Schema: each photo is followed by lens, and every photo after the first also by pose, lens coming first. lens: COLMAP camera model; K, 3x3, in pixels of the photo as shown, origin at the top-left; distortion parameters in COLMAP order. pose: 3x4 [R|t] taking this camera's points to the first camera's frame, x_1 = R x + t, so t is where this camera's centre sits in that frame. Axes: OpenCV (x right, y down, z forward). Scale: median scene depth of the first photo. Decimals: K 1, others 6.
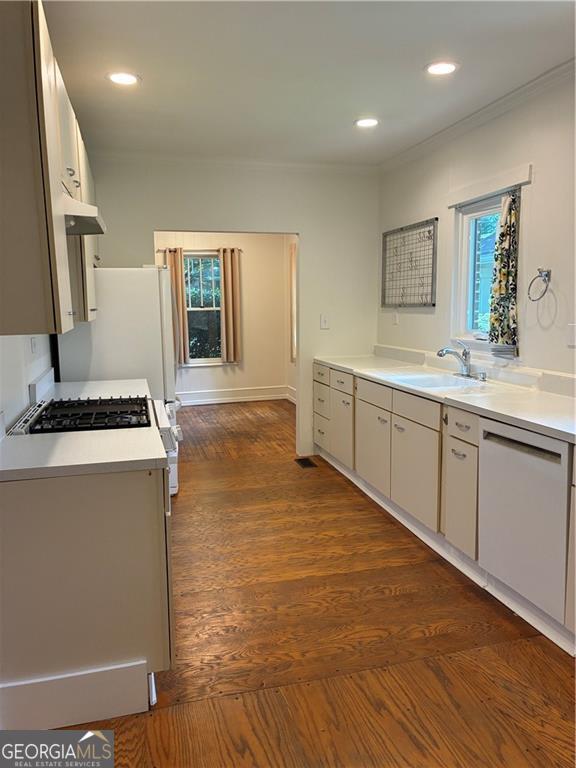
lens RADIAL K [[581.9, 0, 293.0], [0, 581.9, 385.9], [0, 0, 1]] dist [0.052197, -0.074152]
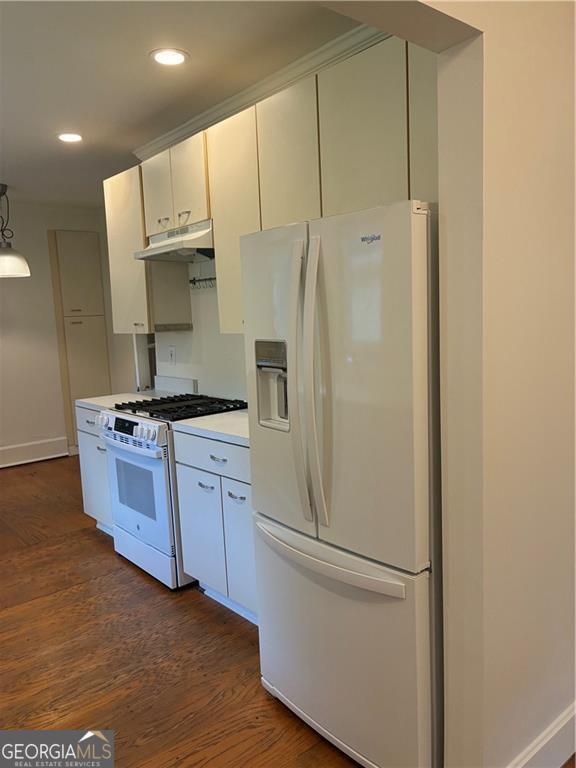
lens RADIAL K [[581.9, 0, 293.2], [0, 581.9, 384.9], [0, 0, 1]] dist [0.052197, -0.074152]
pose [[-0.908200, 0.097458, -0.407031, -0.046592], [-0.009298, 0.967573, 0.252420, -0.229311], [0.418433, 0.233032, -0.877844, 1.611821]]
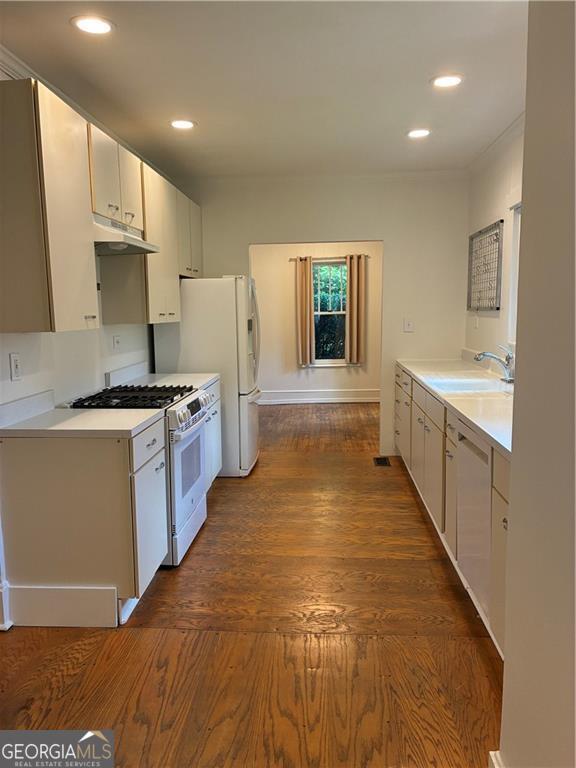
lens RADIAL K [[581.9, 0, 282.4], [0, 581.9, 381.0], [0, 0, 1]] dist [0.052197, -0.074152]
pose [[0.938837, 0.038900, -0.342158, 0.282050], [-0.043674, 0.999026, -0.006258, 0.005026], [0.341582, 0.020819, 0.939621, -0.049347]]
